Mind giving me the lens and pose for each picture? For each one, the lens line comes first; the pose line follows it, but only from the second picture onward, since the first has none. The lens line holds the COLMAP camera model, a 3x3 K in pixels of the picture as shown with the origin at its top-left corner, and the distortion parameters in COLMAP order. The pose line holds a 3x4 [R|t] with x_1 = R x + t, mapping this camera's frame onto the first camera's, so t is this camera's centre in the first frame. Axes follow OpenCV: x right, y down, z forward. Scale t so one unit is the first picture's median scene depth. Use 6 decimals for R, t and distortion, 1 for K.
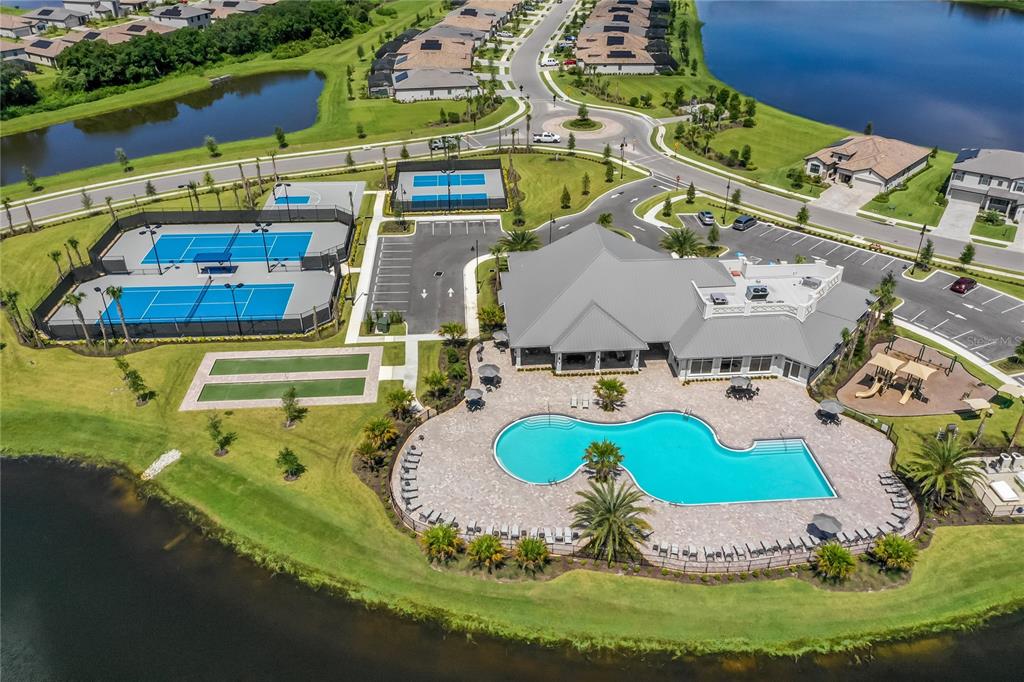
lens RADIAL K [[893.3, 0, 495.0], [0, 893.3, 340.9], [0, 0, 1]] dist [0.000454, -0.001470]
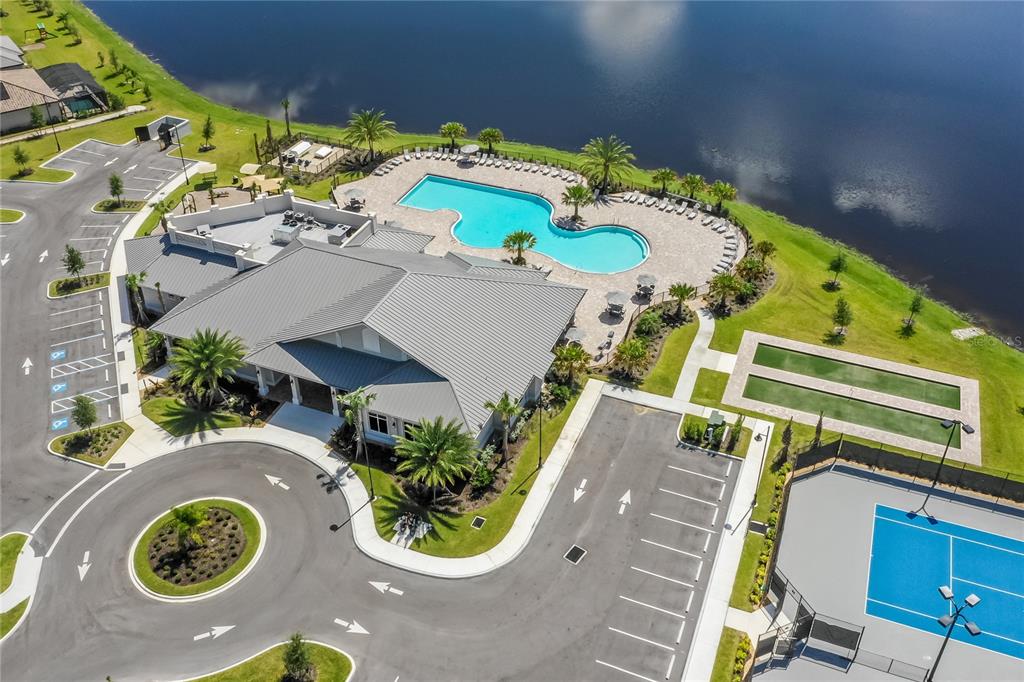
lens RADIAL K [[893.3, 0, 495.0], [0, 893.3, 340.9], [0, 0, 1]] dist [0.000454, -0.001470]
pose [[-0.905079, -0.256181, 0.339416, -0.192858], [0.196190, 0.456589, 0.867776, -0.687215], [-0.377281, 0.851996, -0.362989, 1.293387]]
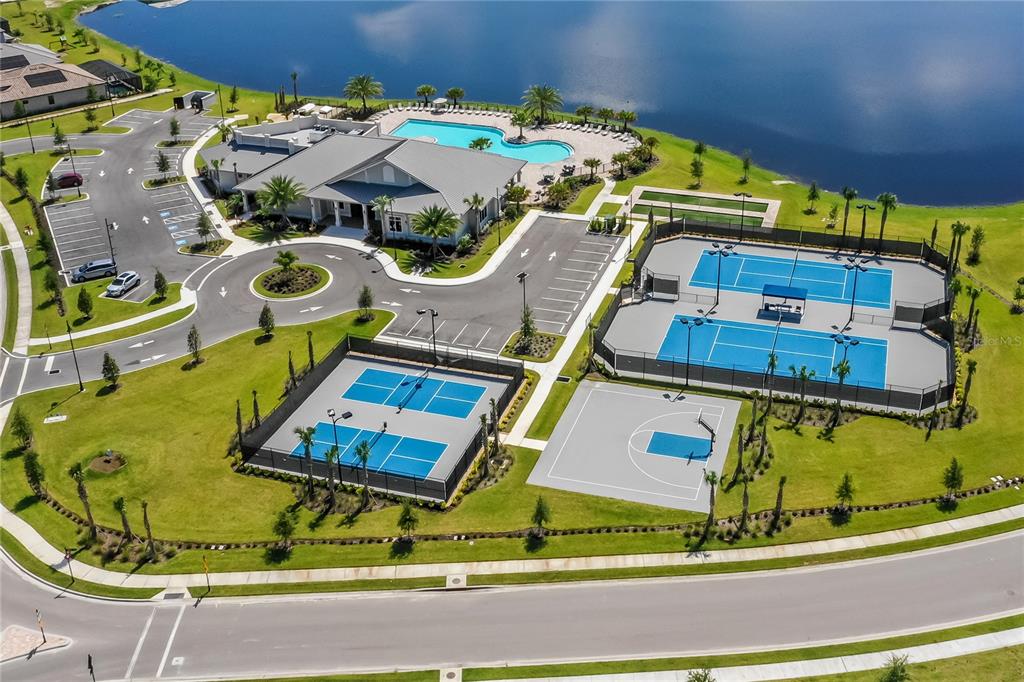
lens RADIAL K [[1096.7, 0, 582.5], [0, 1096.7, 275.1], [0, 0, 1]] dist [-0.001035, -0.006857]
pose [[-0.951331, -0.143440, 0.272754, -0.475230], [0.138000, 0.593084, 0.793226, -1.057969], [-0.275547, 0.792260, -0.544424, 1.829739]]
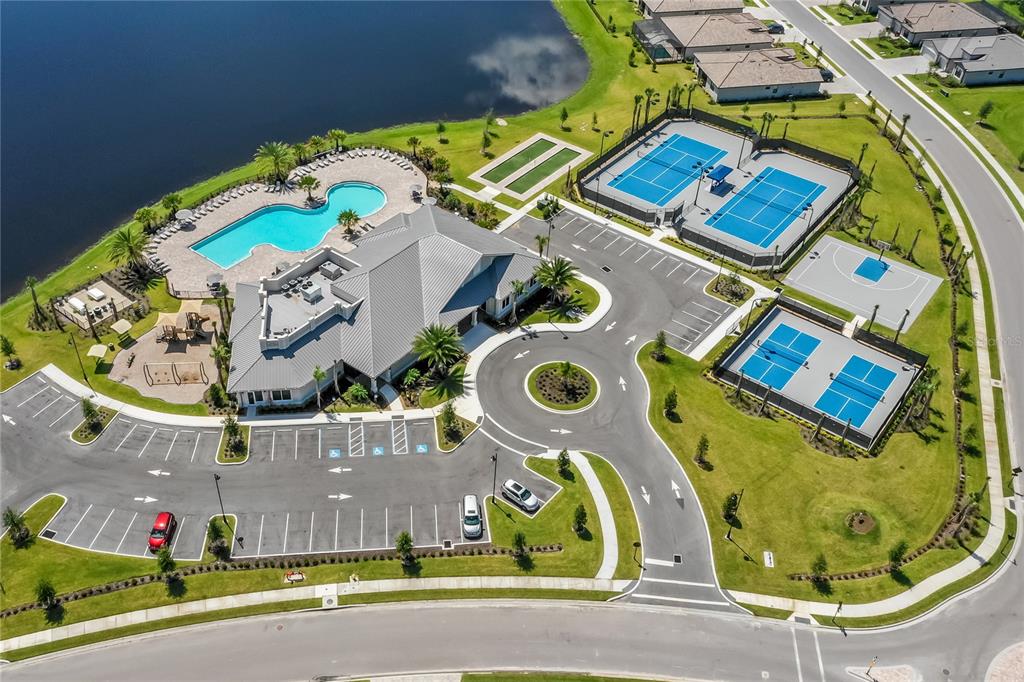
lens RADIAL K [[893.3, 0, 495.0], [0, 893.3, 340.9], [0, 0, 1]] dist [0.000454, -0.001470]
pose [[-0.674171, 0.480491, -0.560913, 0.776950], [-0.359538, 0.449886, 0.817518, -1.004280], [0.645156, 0.752816, -0.130545, 1.314275]]
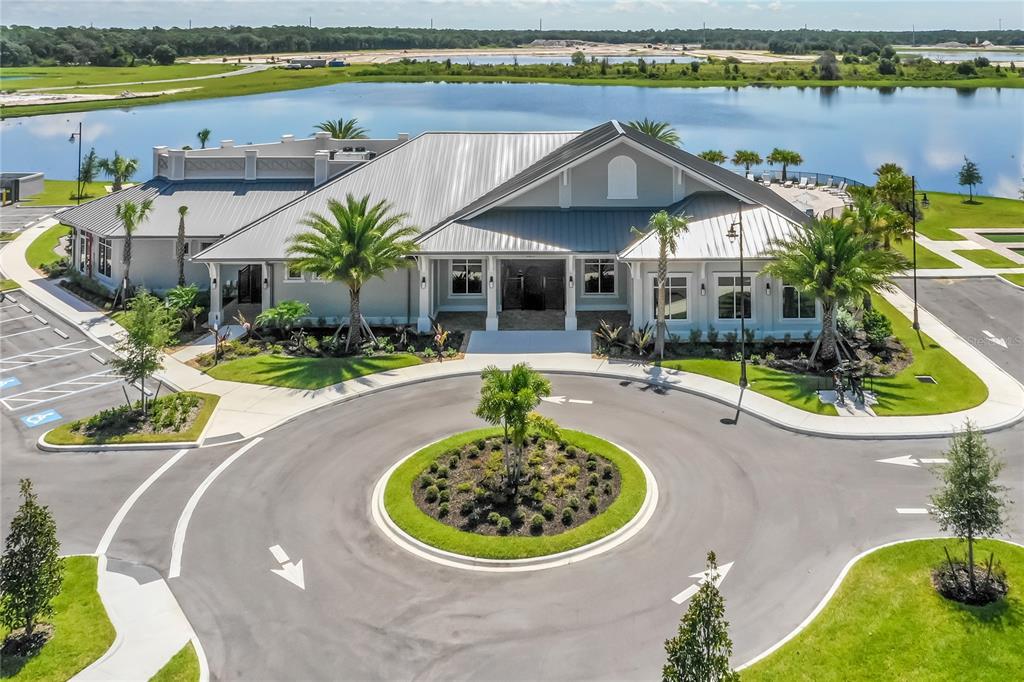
lens RADIAL K [[918.3, 0, 588.1], [0, 918.3, 340.9], [0, 0, 1]] dist [0.004875, 0.001140]
pose [[-0.999650, -0.008153, 0.025167, 0.126292], [0.013022, 0.676448, 0.736375, -0.383906], [-0.023028, 0.736445, -0.676105, 1.427200]]
